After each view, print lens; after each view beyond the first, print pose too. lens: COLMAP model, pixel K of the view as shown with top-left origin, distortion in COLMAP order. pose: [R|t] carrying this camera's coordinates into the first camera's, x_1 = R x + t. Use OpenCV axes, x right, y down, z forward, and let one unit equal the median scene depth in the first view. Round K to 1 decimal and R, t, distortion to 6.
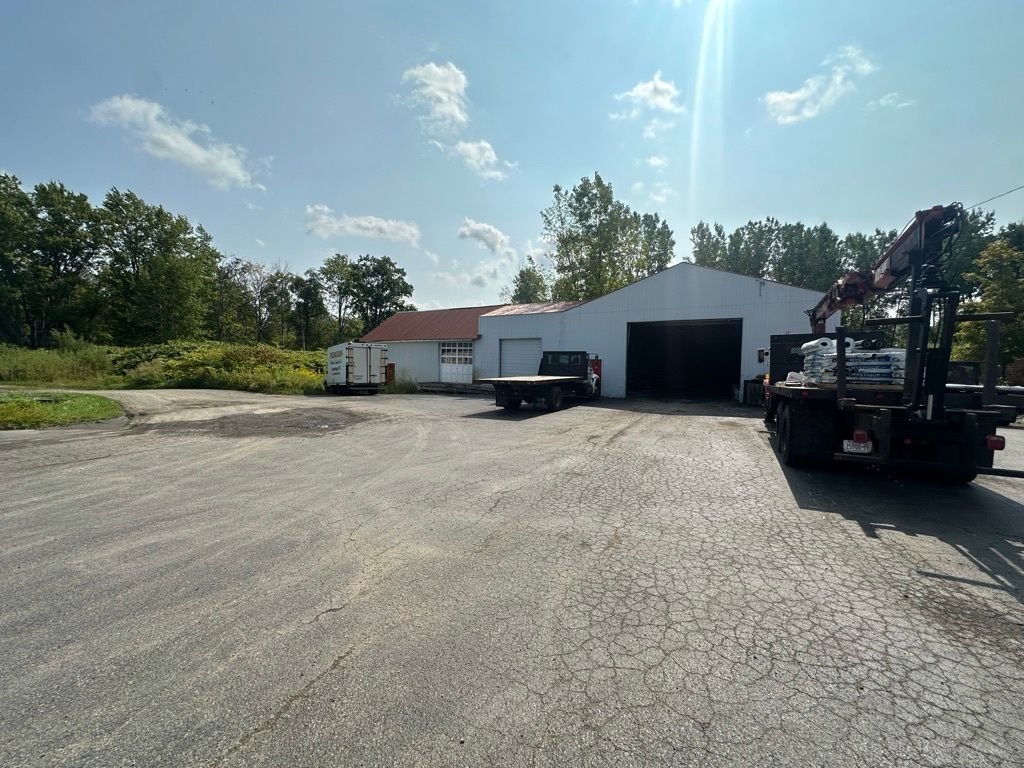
lens RADIAL K [[409.6, 0, 513.7], [0, 409.6, 377.3], [0, 0, 1]] dist [-0.013146, 0.002607]
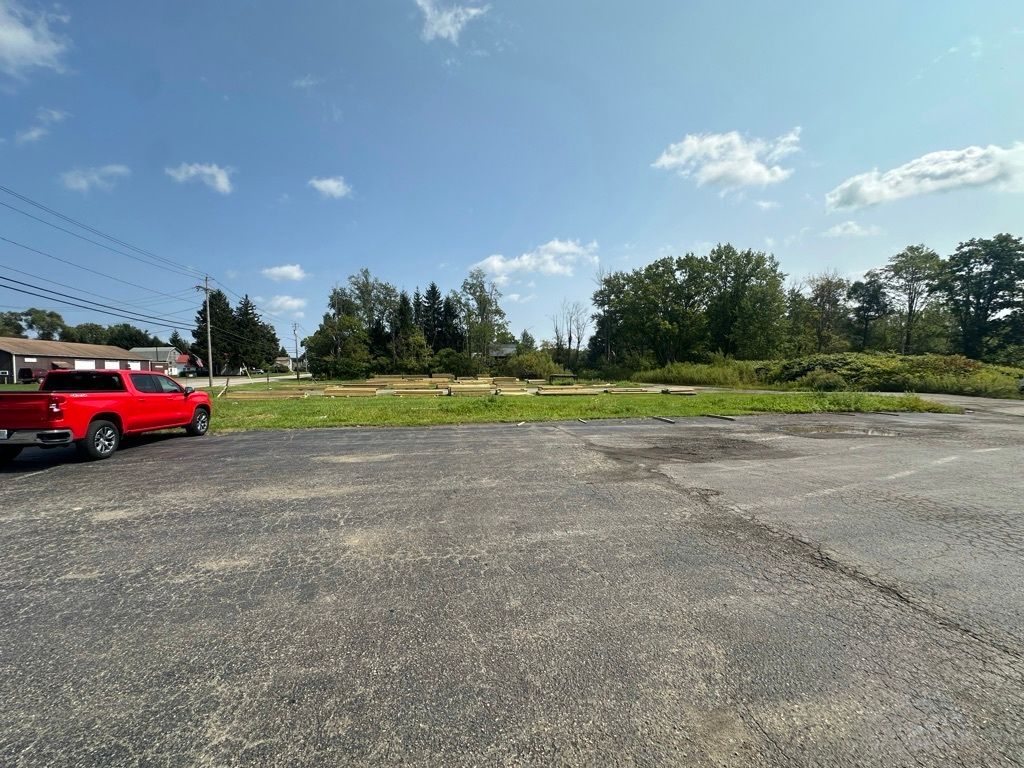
lens RADIAL K [[409.6, 0, 509.5], [0, 409.6, 388.2], [0, 0, 1]] dist [-0.013146, 0.002607]
pose [[0.502443, 0.013170, -0.864510, -0.380602], [-0.003744, 0.999908, 0.013056, 0.004818], [0.864602, -0.003323, 0.502446, -0.829404]]
